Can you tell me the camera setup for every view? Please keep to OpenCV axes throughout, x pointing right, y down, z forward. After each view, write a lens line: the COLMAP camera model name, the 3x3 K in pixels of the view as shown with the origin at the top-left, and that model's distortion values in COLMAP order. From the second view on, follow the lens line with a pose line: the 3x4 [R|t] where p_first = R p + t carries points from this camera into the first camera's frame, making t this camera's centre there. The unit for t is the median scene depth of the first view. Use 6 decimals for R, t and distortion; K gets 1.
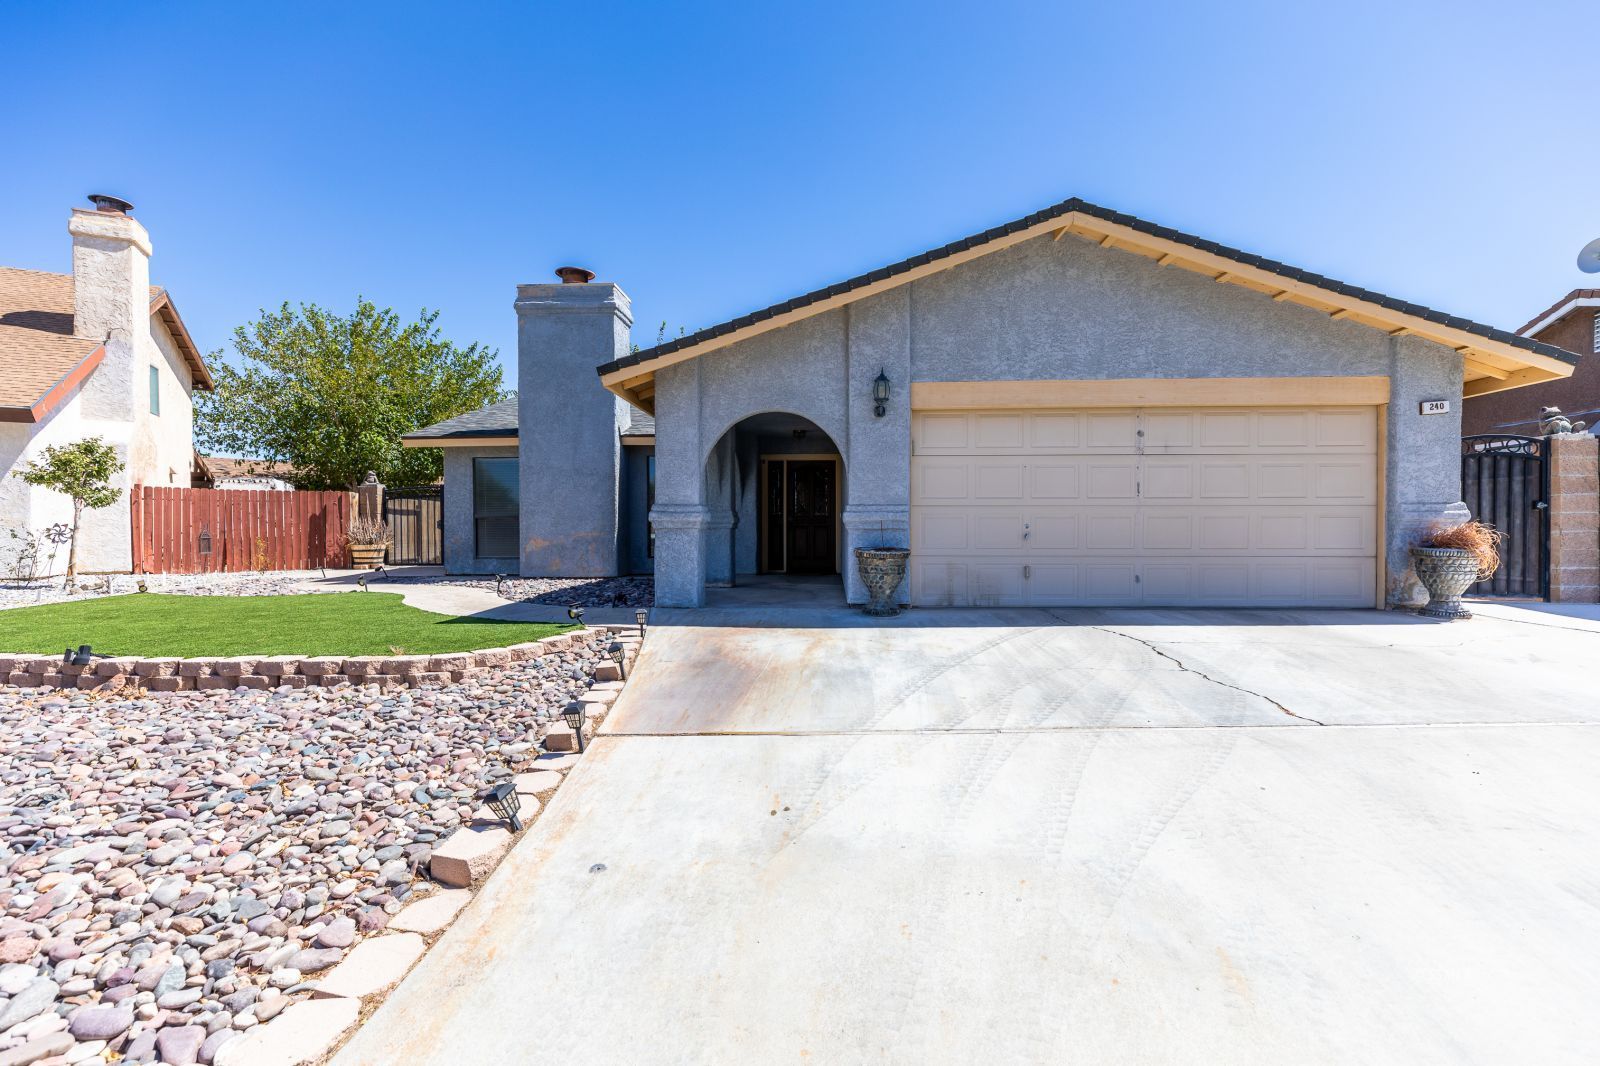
lens RADIAL K [[712.9, 0, 800.6], [0, 712.9, 539.2], [0, 0, 1]] dist [0.002338, 0.000287]
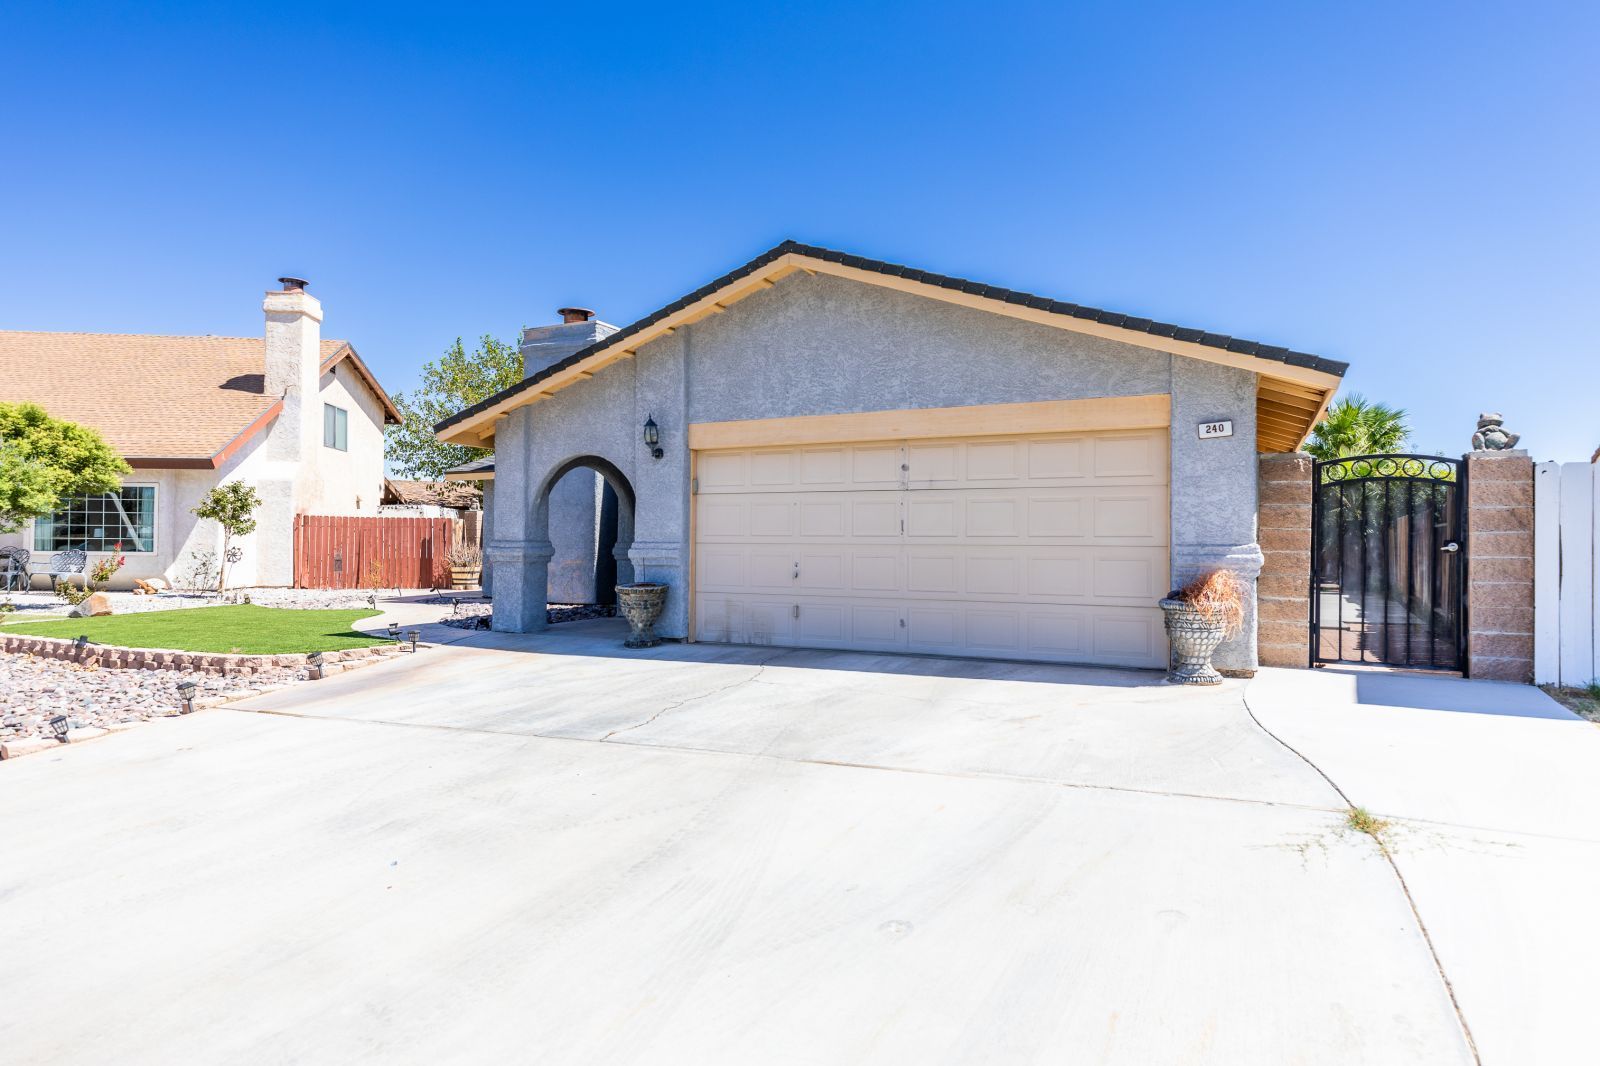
lens RADIAL K [[910.2, 0, 800.0], [0, 910.2, 533.0], [0, 0, 1]] dist [0.005655, 0.001016]
pose [[0.921386, 0.002385, -0.388642, 0.815431], [-0.013888, 0.999545, -0.026791, -0.028320], [0.388401, 0.030083, 0.920999, -0.149925]]
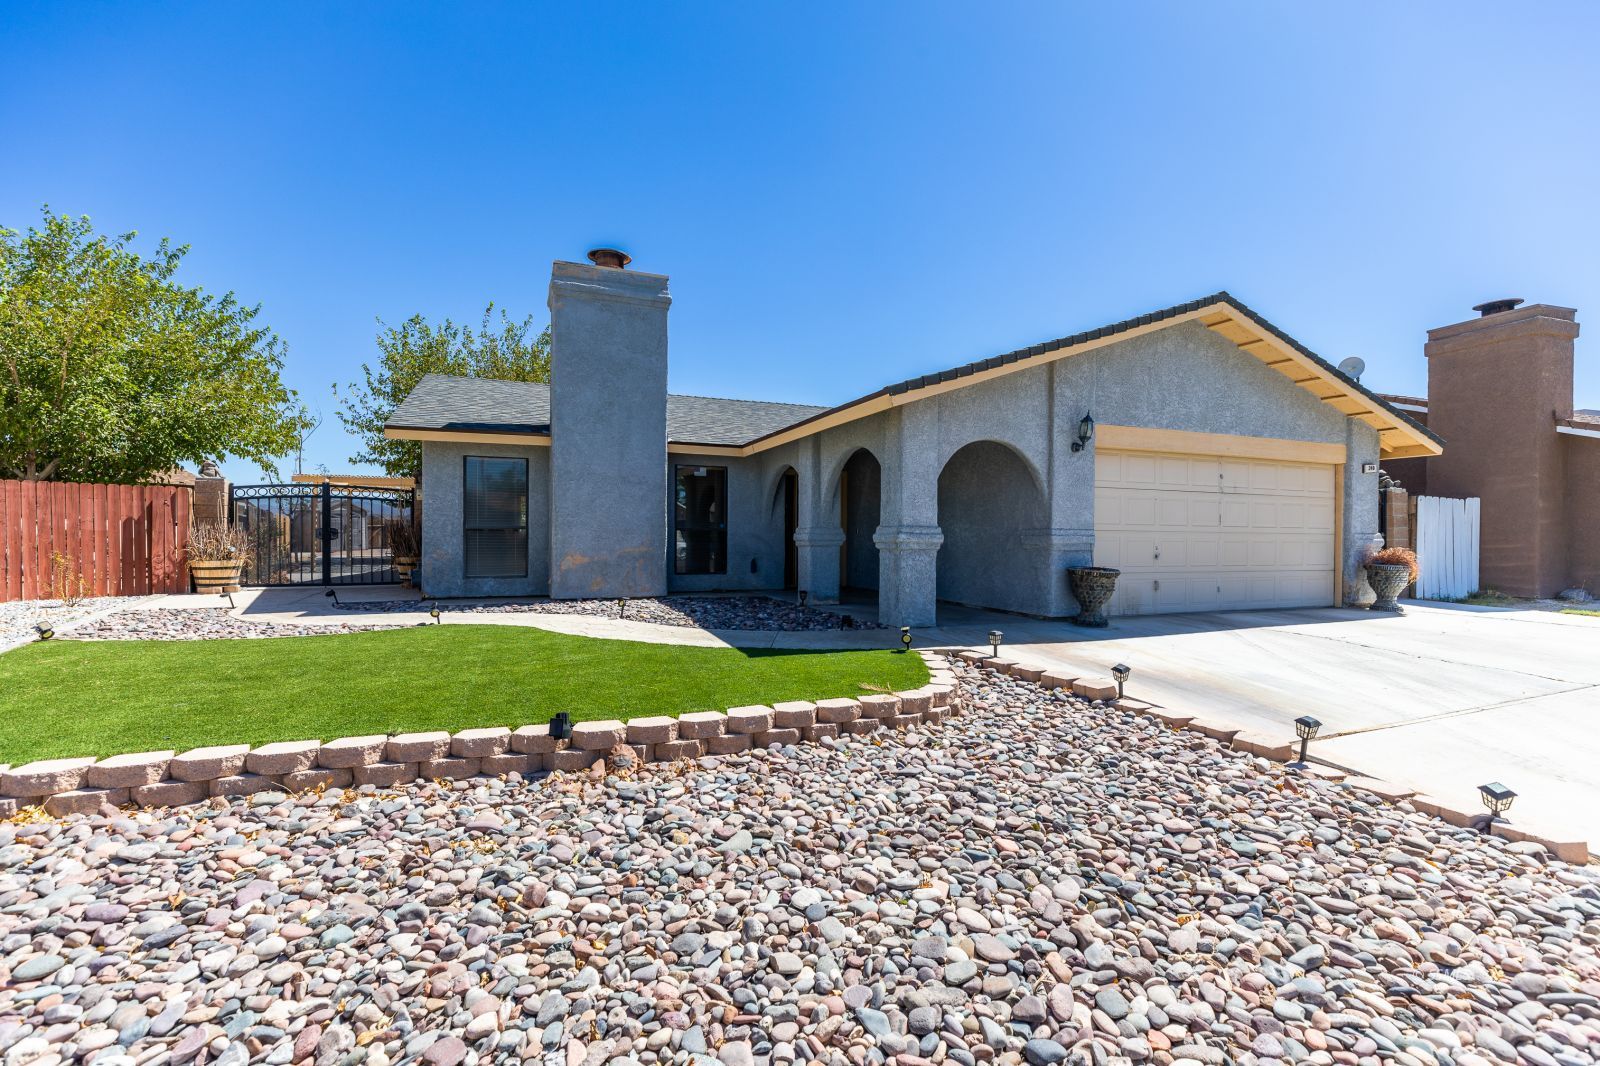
lens RADIAL K [[712.9, 0, 800.6], [0, 712.9, 539.2], [0, 0, 1]] dist [0.002338, 0.000287]
pose [[0.908786, 0.007795, 0.417190, -0.753783], [-0.004229, 0.999946, -0.009471, -0.019332], [-0.417242, 0.006843, 0.908770, 0.146647]]
